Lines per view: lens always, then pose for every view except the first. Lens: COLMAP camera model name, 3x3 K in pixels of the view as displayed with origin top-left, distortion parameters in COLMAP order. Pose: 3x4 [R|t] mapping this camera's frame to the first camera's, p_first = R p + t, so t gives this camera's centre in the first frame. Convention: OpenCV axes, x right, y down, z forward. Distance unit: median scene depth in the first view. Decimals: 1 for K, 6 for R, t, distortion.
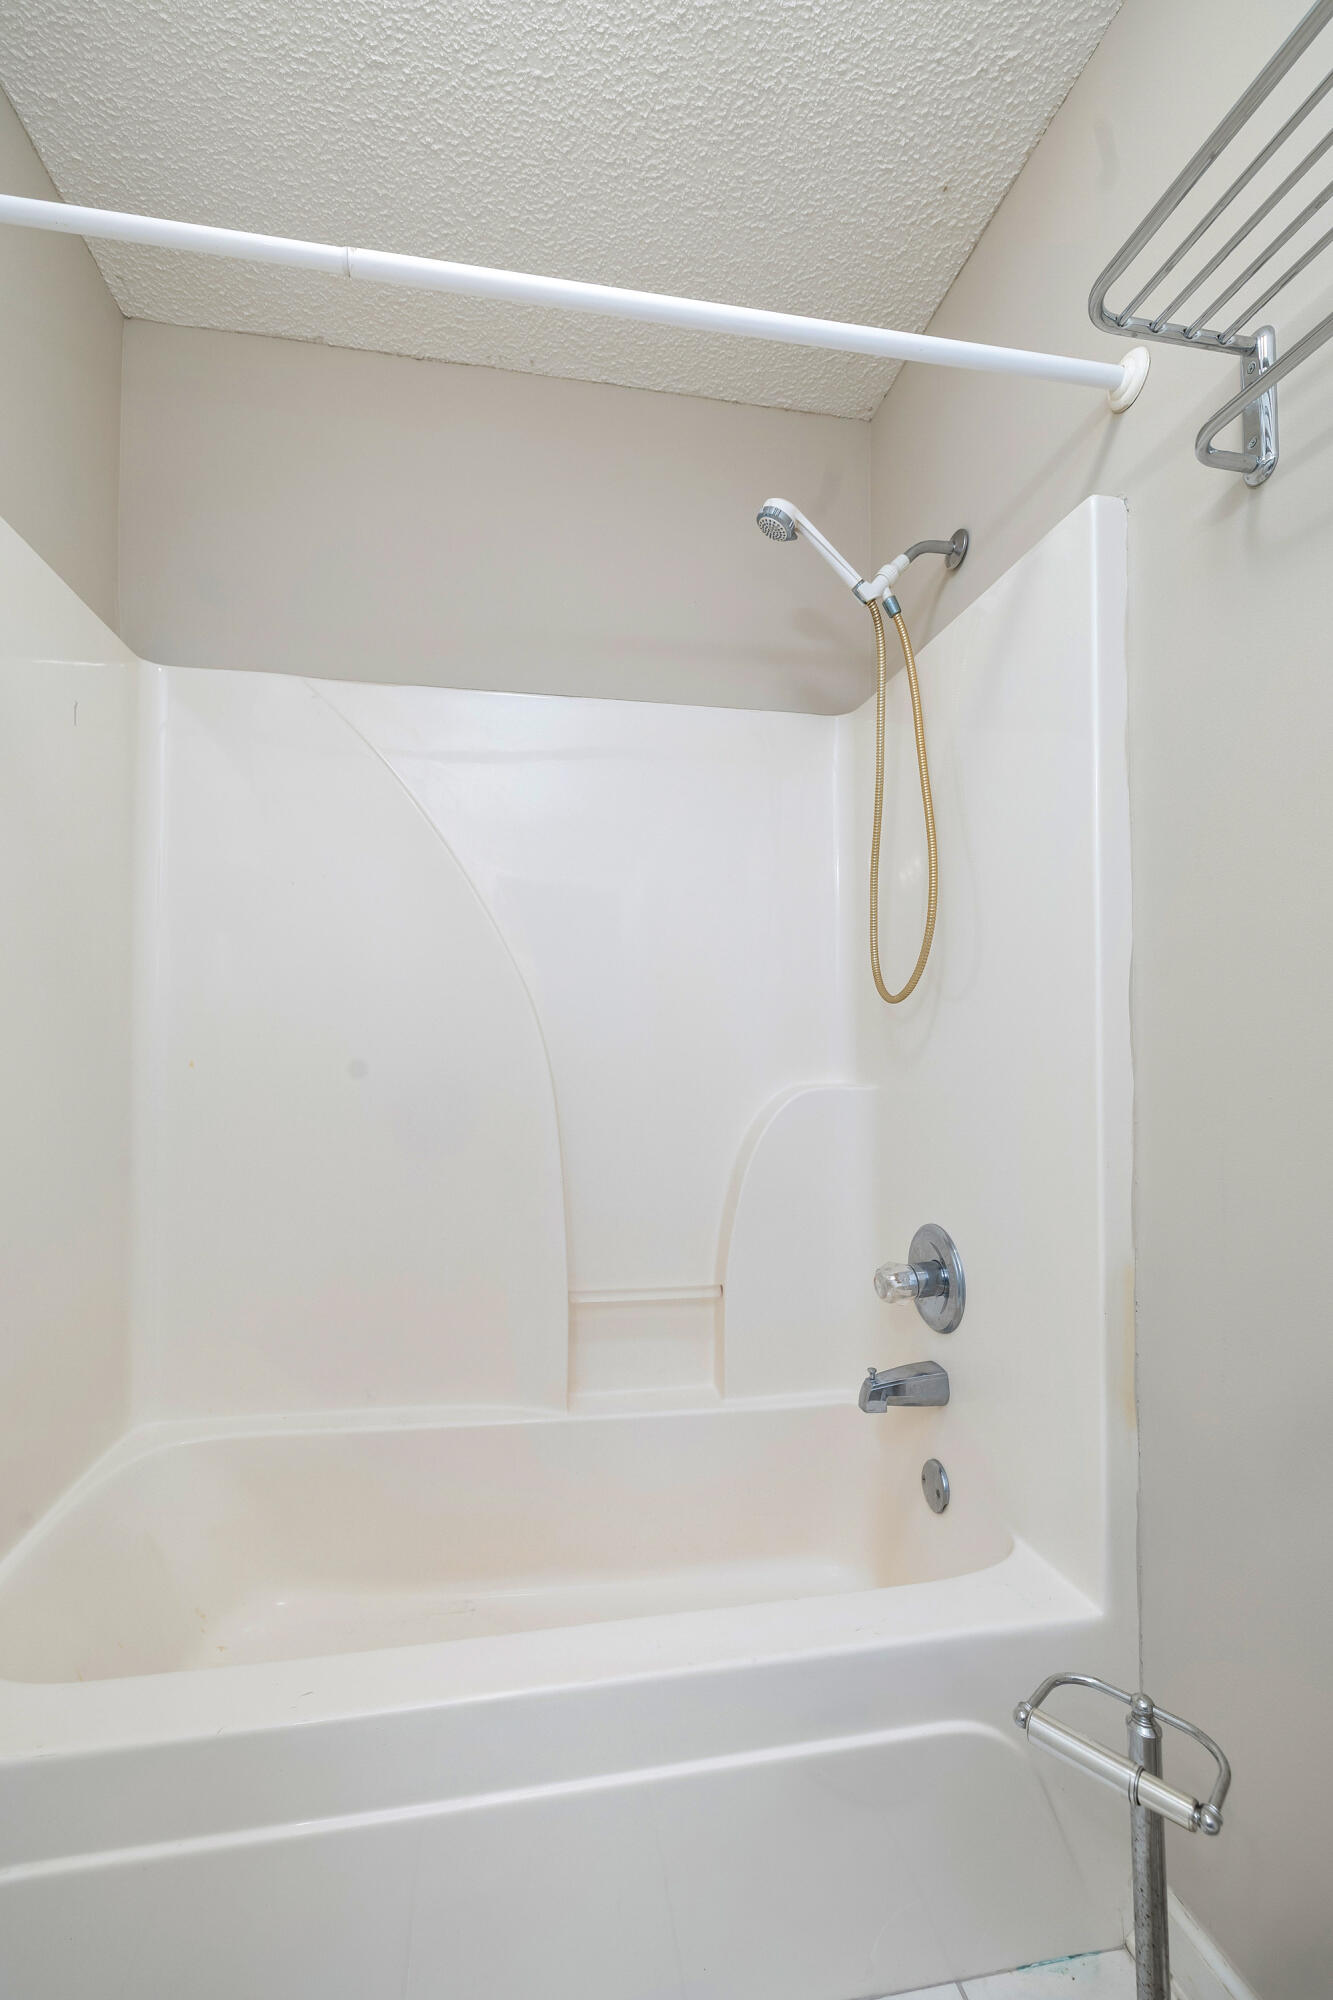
lens RADIAL K [[866.1, 0, 666.5], [0, 866.1, 1000.0], [0, 0, 1]] dist [-0.000739, -0.000034]
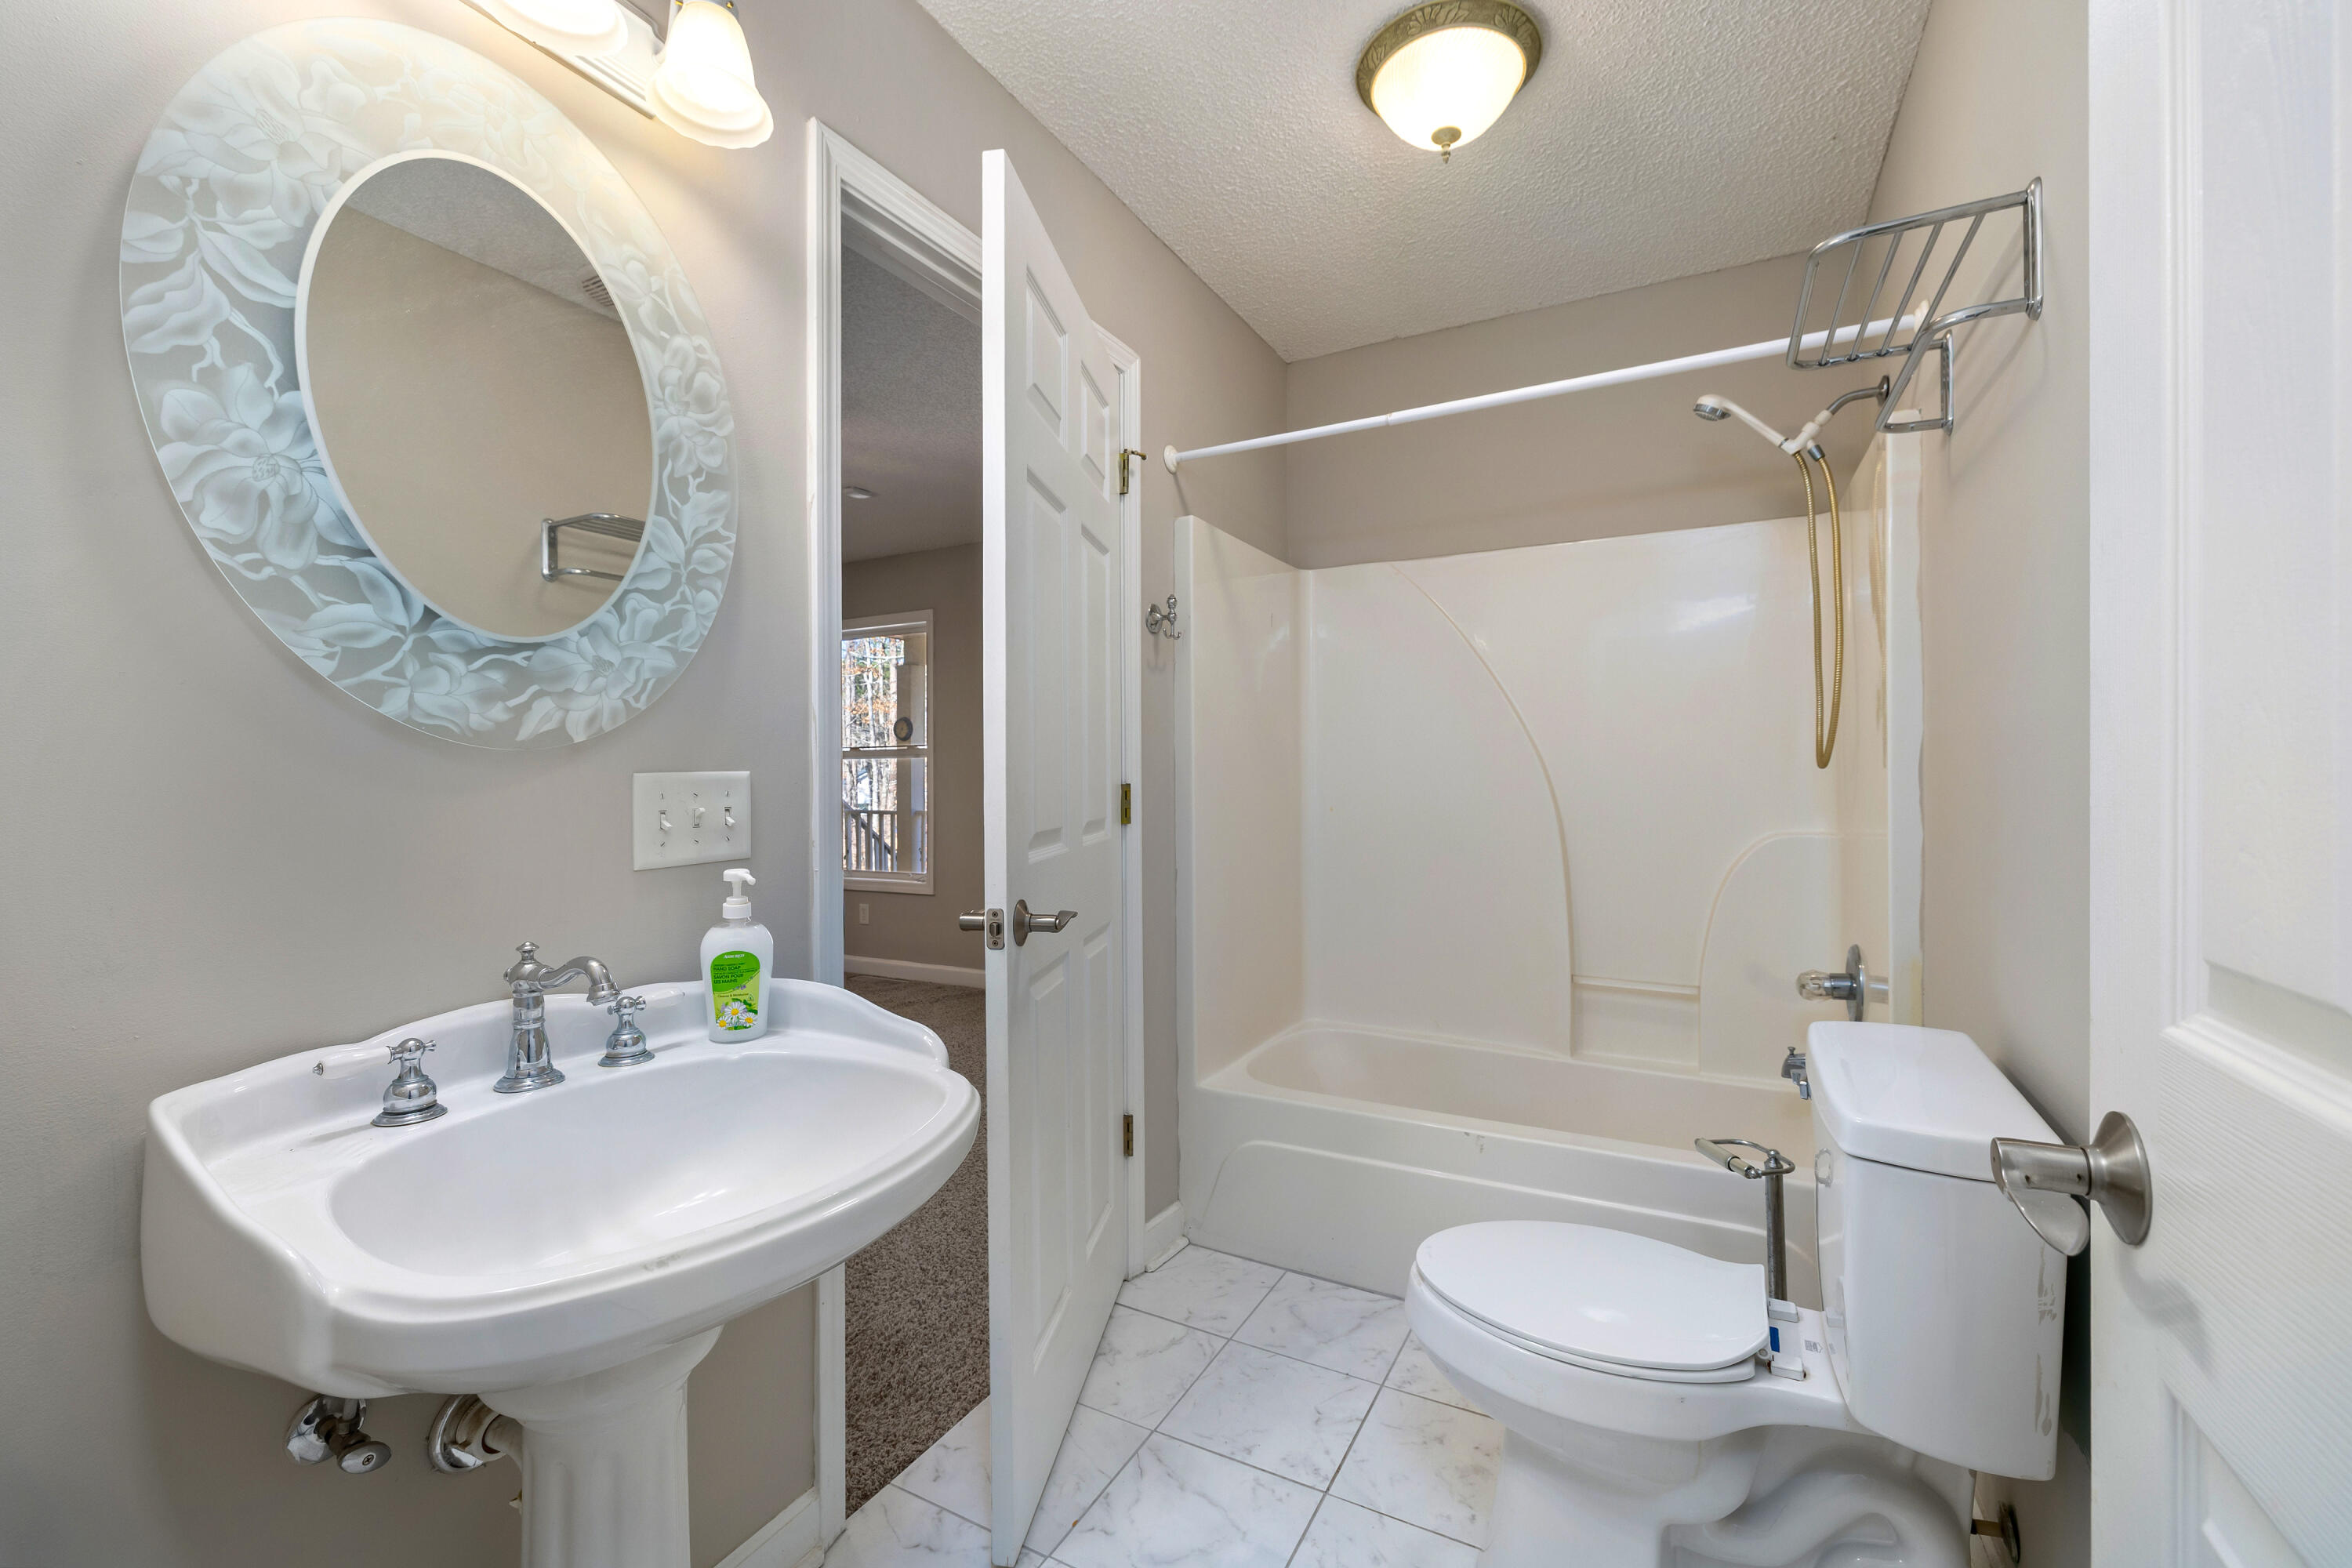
lens RADIAL K [[1018.5, 0, 1176.0], [0, 1018.5, 784.0], [0, 0, 1]] dist [-0.000739, -0.000034]
pose [[0.785437, -0.001441, -0.618940, 0.444888], [0.029714, 0.998932, 0.035380, -0.056169], [0.618228, -0.046180, 0.784641, -0.752769]]
